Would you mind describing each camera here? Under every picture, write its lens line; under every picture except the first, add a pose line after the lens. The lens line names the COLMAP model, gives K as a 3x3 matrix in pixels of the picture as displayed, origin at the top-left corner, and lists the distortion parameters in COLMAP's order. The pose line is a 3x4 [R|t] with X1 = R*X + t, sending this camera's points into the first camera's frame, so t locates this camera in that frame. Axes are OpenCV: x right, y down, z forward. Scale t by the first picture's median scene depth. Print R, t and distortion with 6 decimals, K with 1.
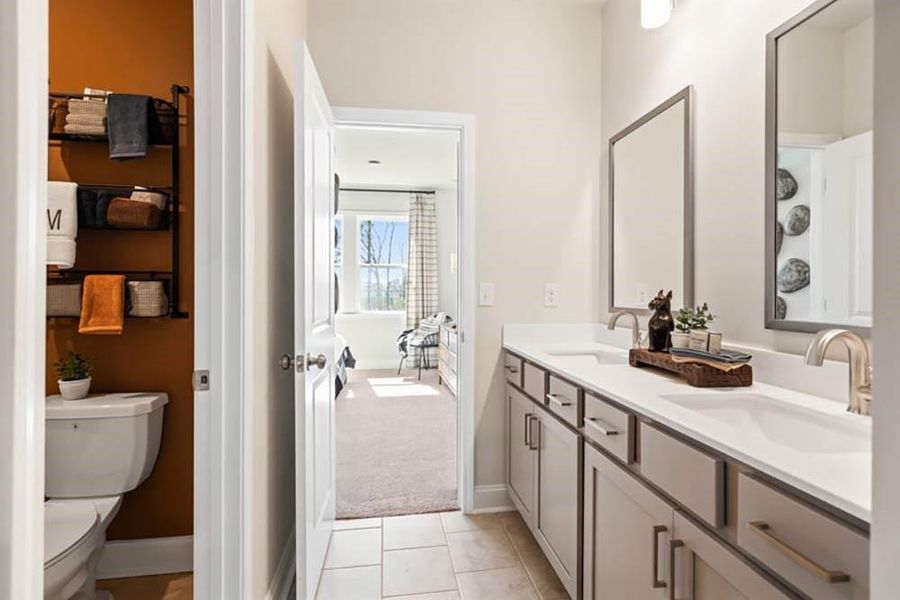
lens RADIAL K [[457.7, 0, 451.6], [0, 457.7, 297.5], [0, 0, 1]] dist [0.005171, 0.000321]
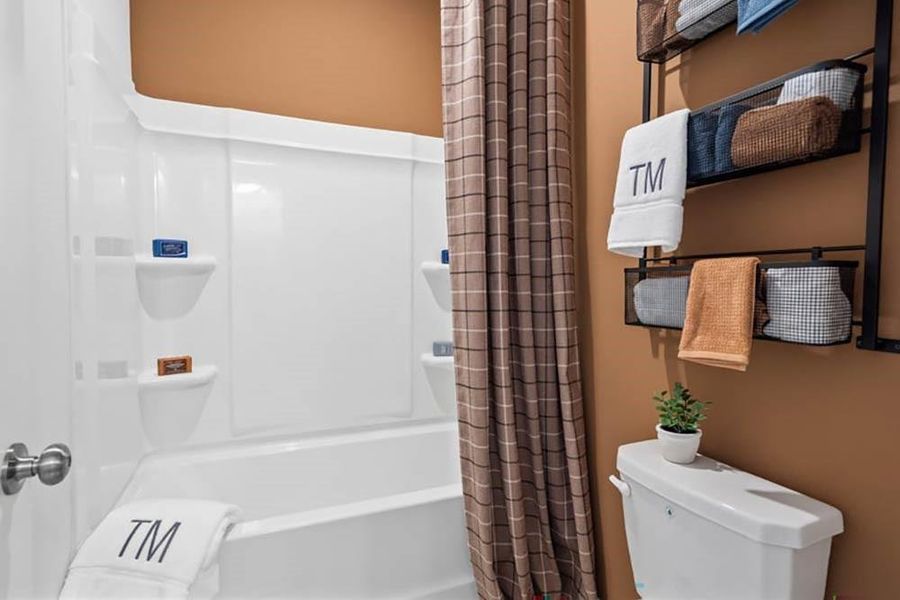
lens RADIAL K [[464.3, 0, 448.1], [0, 464.3, 301.8], [0, 0, 1]] dist [0.003242, 0.000339]
pose [[0.288485, 0.030730, -0.956991, -0.315418], [-0.017043, 0.999491, 0.026957, -0.006360], [0.957333, 0.008533, 0.288862, 0.522699]]
